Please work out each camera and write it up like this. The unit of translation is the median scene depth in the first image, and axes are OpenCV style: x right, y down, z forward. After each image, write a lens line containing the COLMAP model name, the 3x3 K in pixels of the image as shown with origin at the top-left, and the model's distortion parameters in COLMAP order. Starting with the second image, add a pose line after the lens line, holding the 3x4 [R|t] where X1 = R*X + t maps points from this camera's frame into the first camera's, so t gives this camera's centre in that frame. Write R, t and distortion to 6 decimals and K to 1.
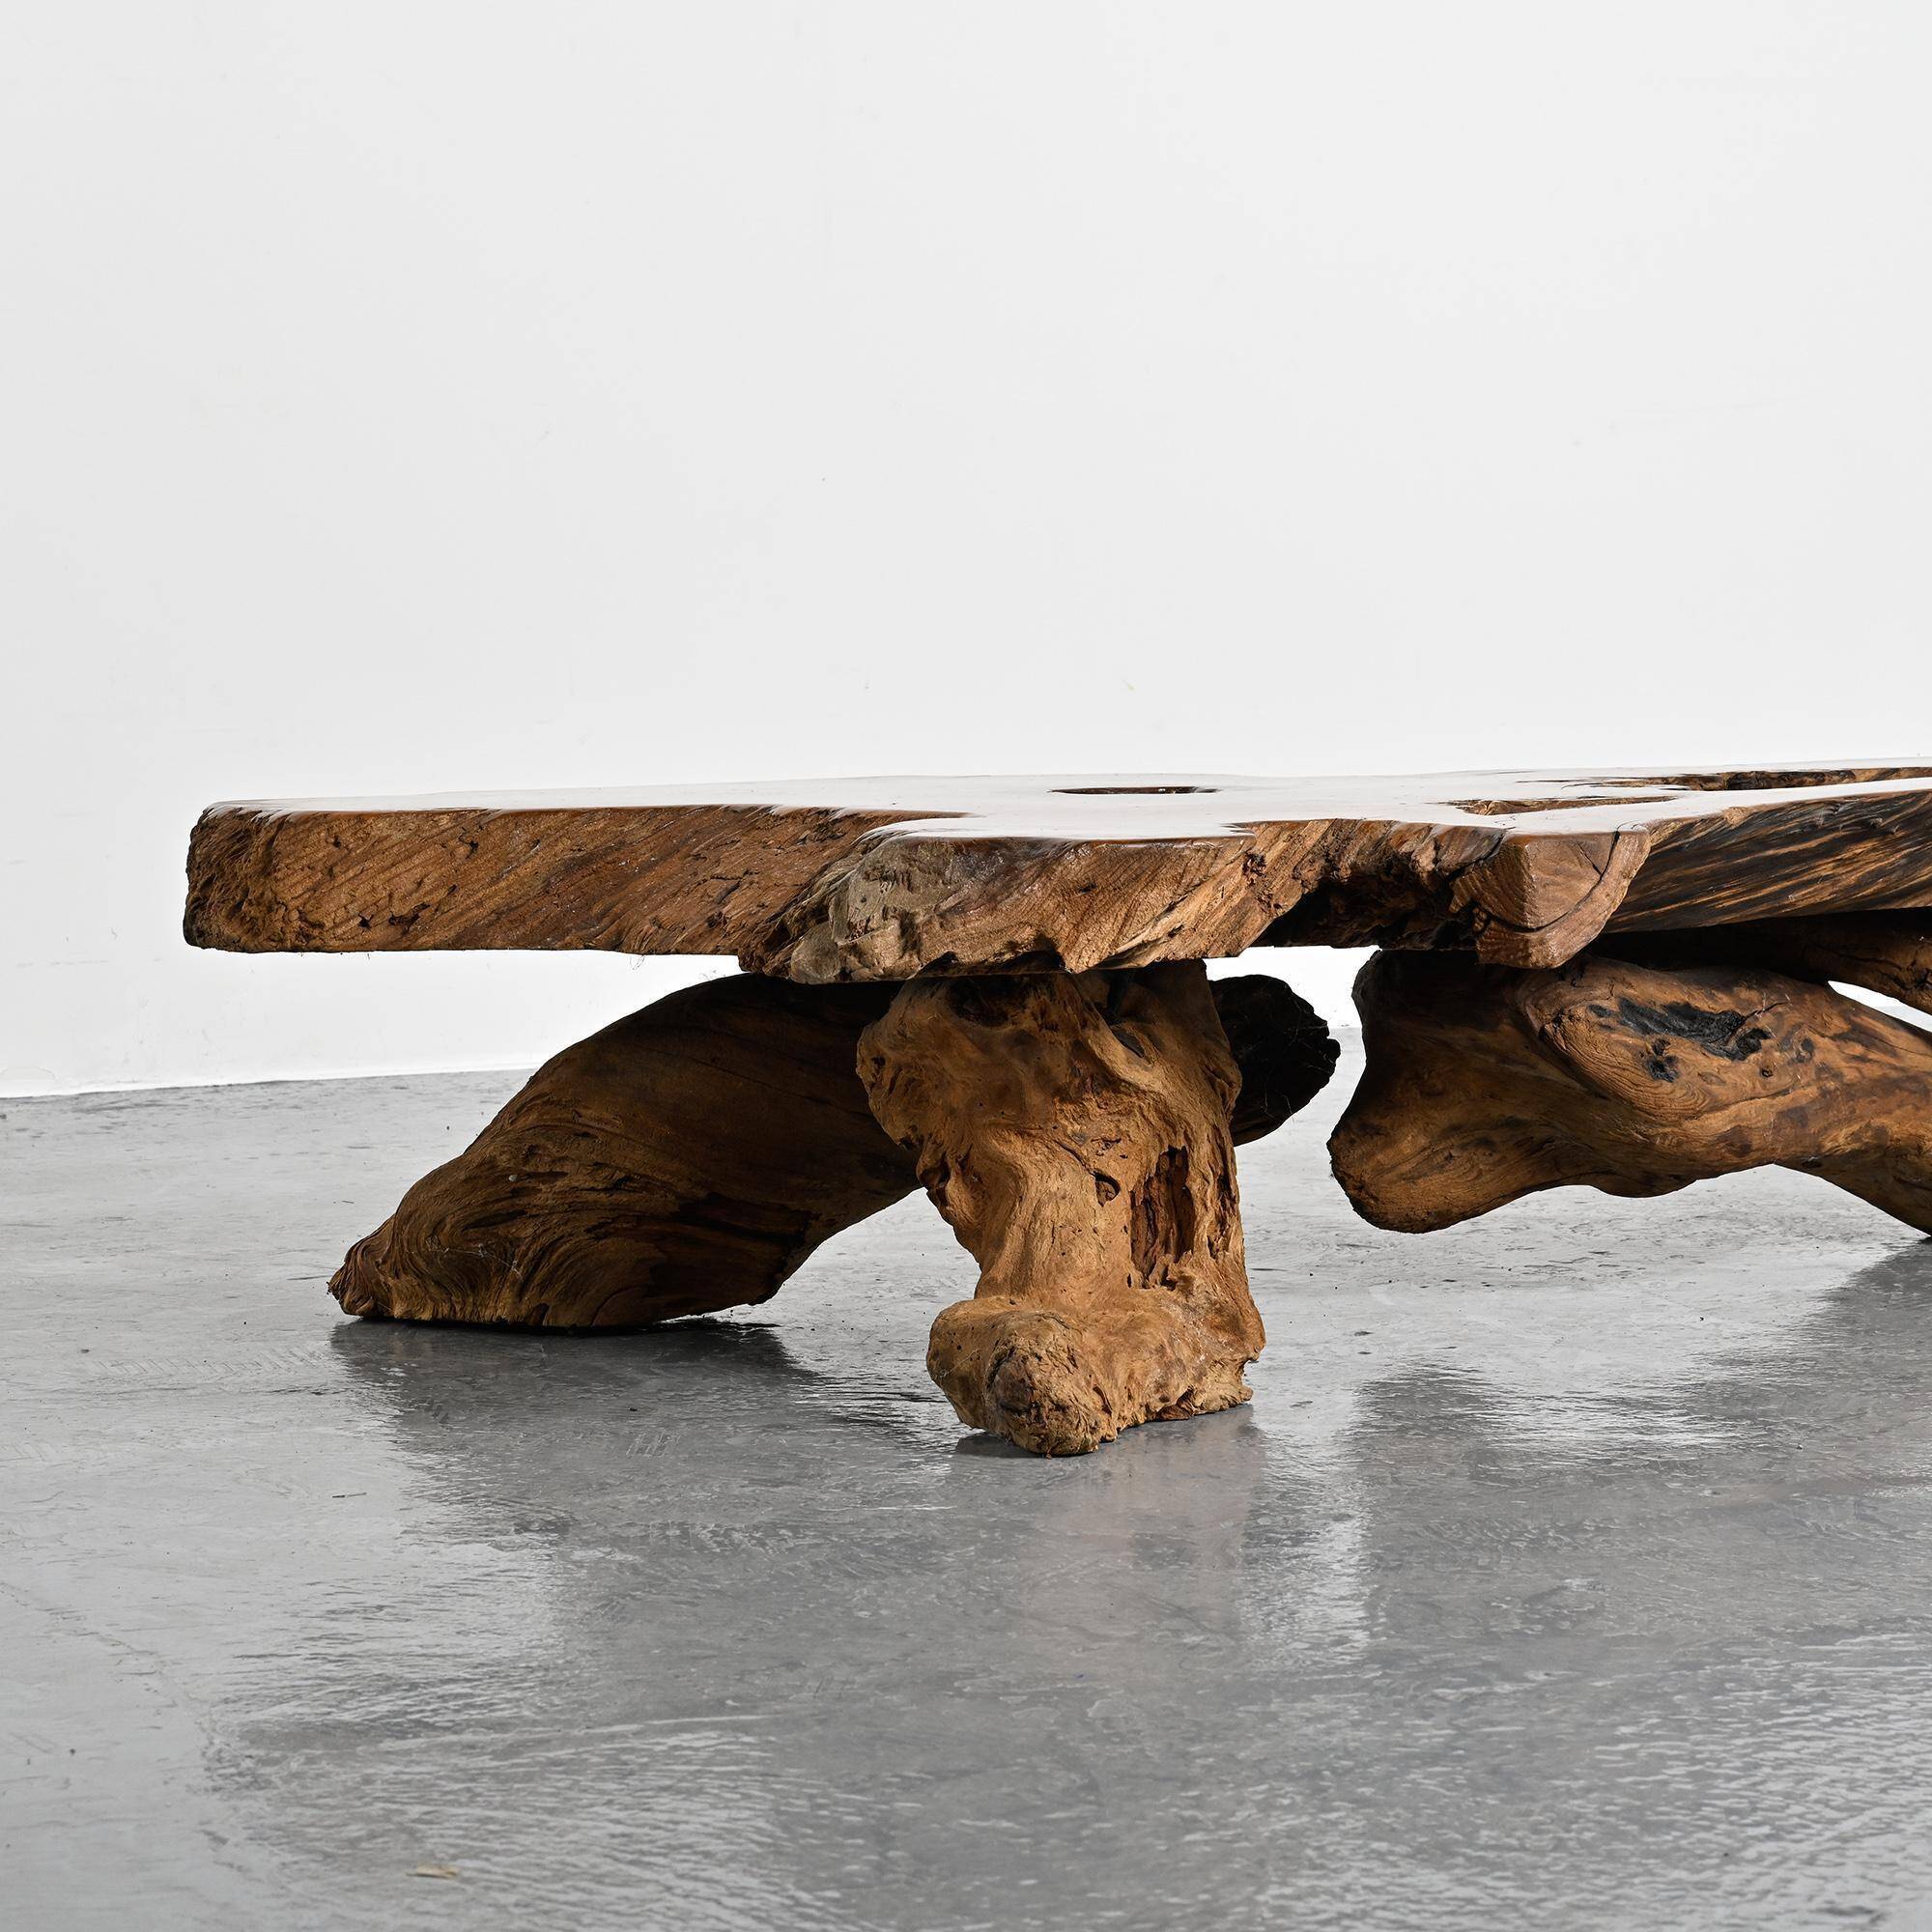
lens RADIAL K [[5464.8, 0, 931.8], [0, 5464.8, 1008.3], [0, 0, 1]] dist [-0.005814, 0.000000]
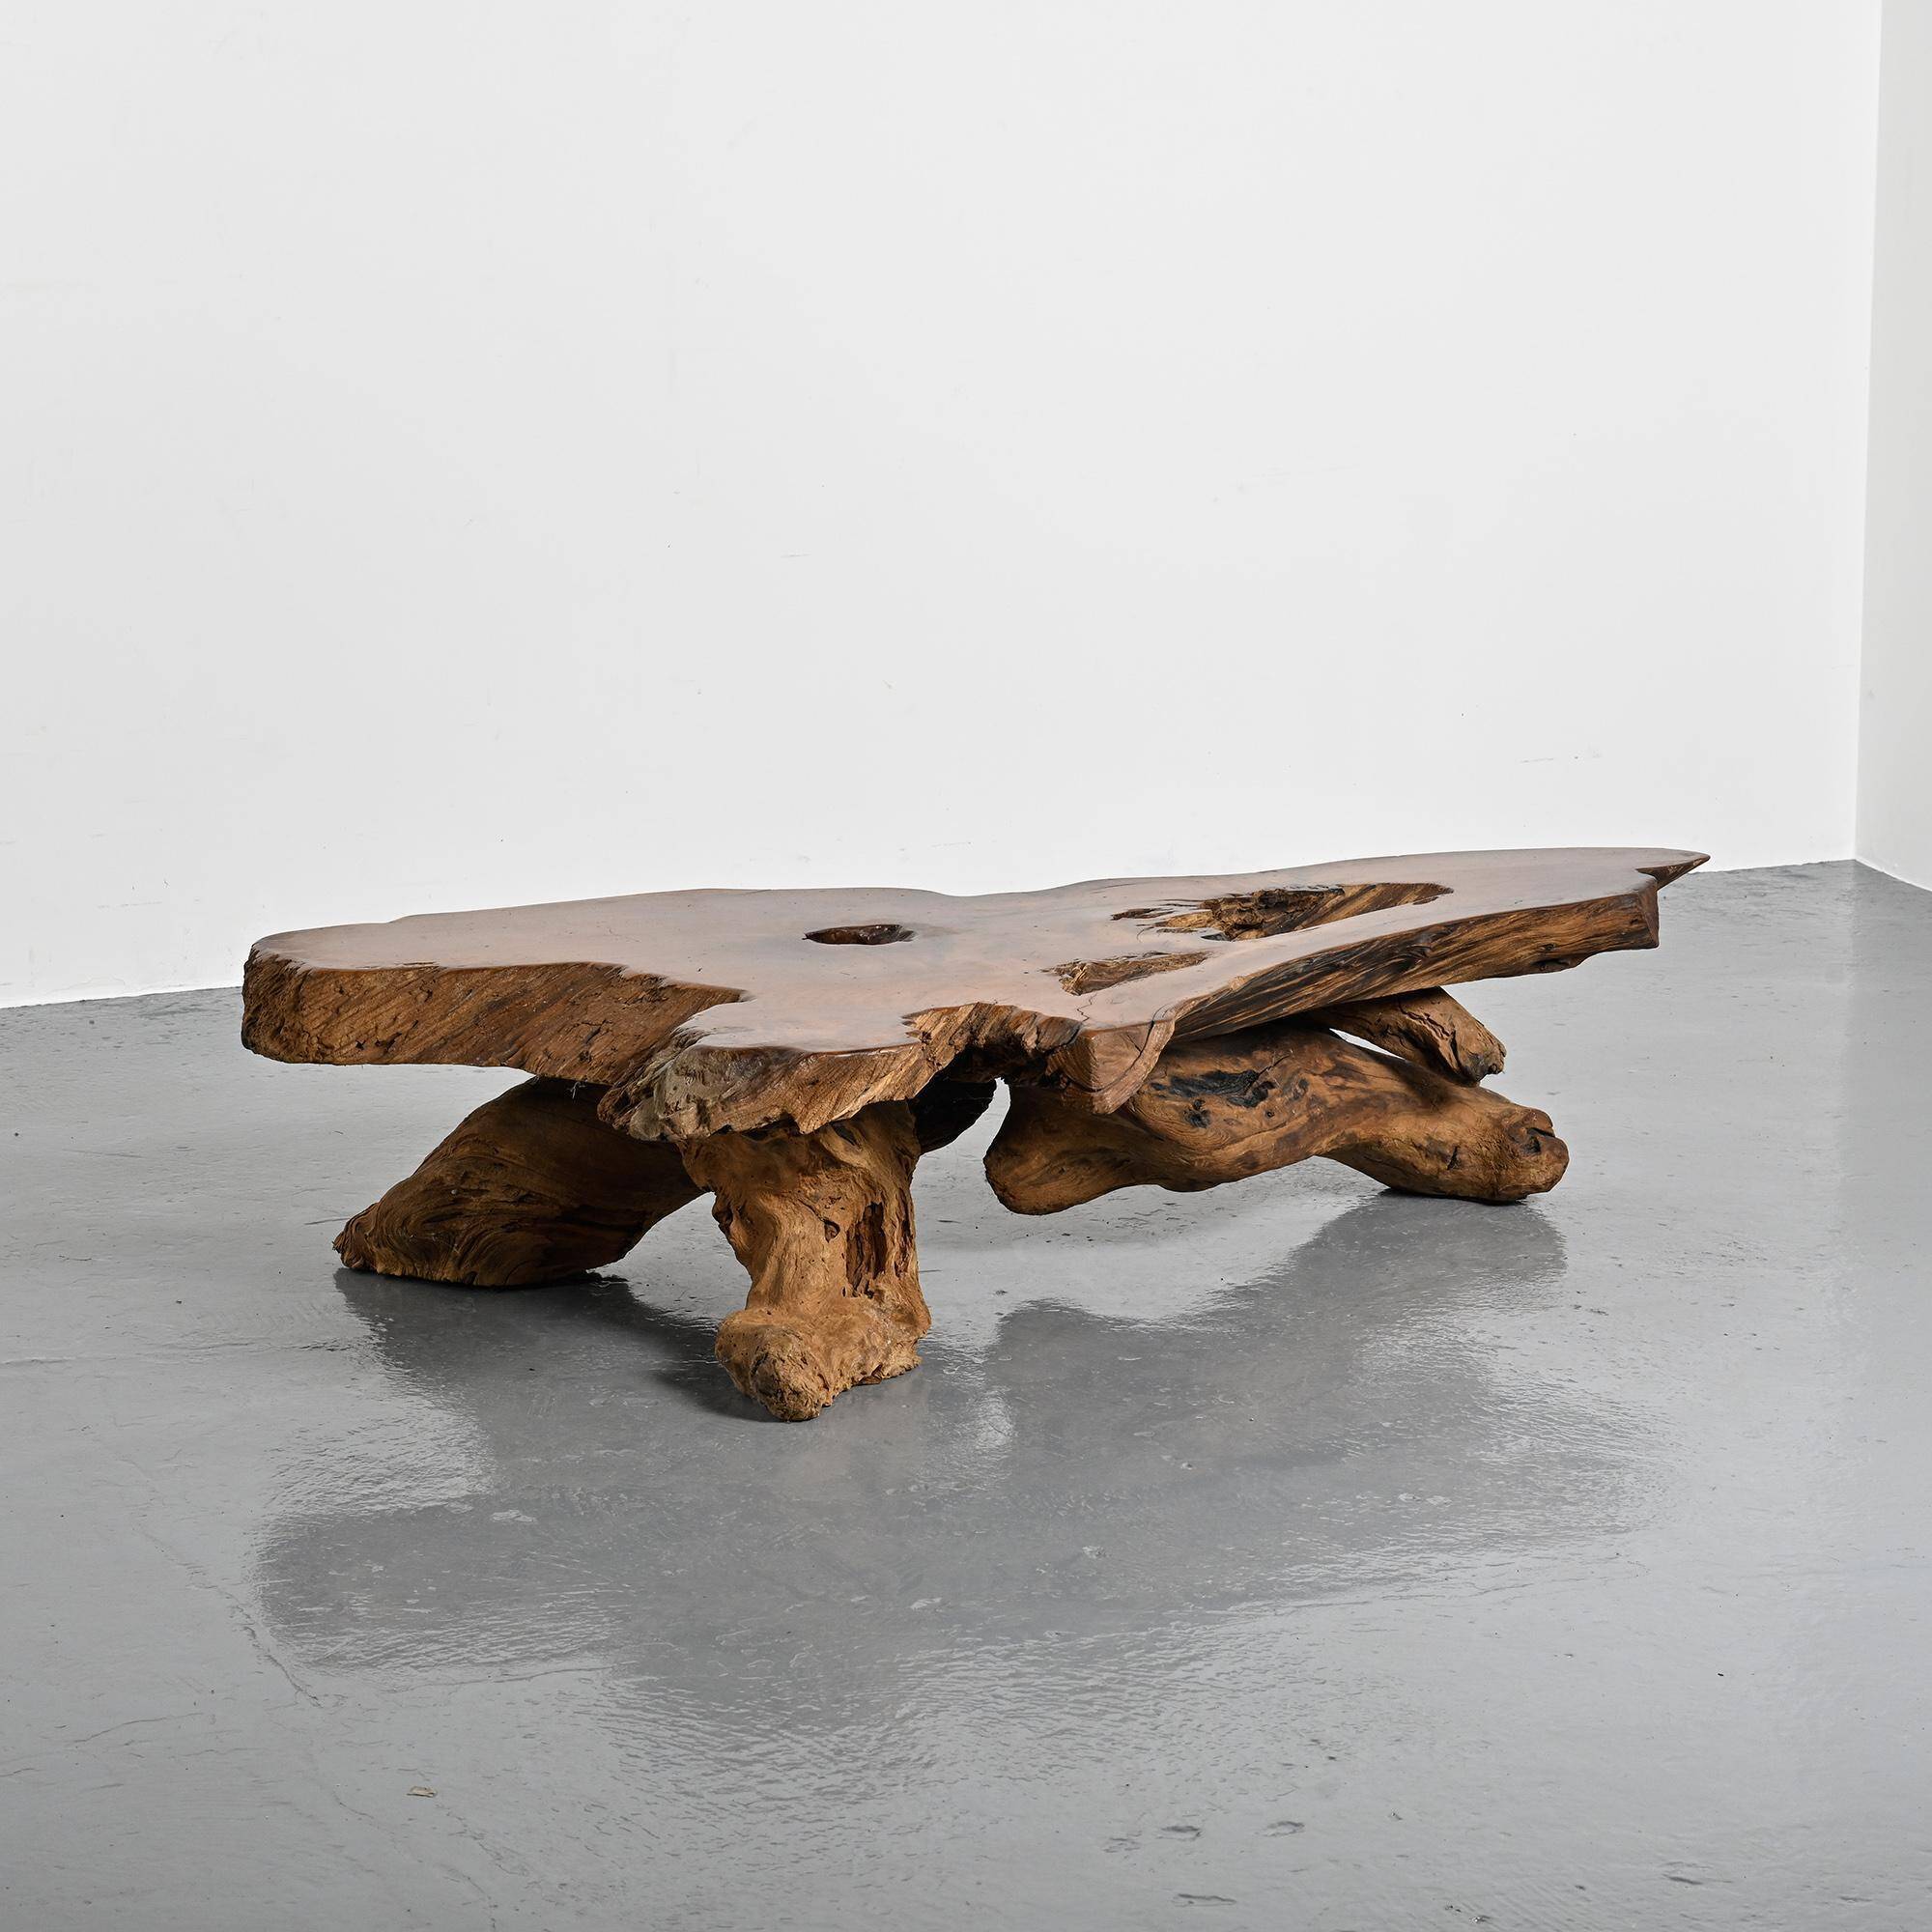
lens RADIAL K [[5464.8, 0, 933.6], [0, 5464.8, 802.0], [0, 0, 1]] dist [-0.005814, 0.000000]
pose [[0.999795, 0.007565, 0.018786, 0.030692], [-0.009715, 0.993066, 0.117152, -0.273615], [-0.017769, -0.117311, 0.992936, -0.552907]]
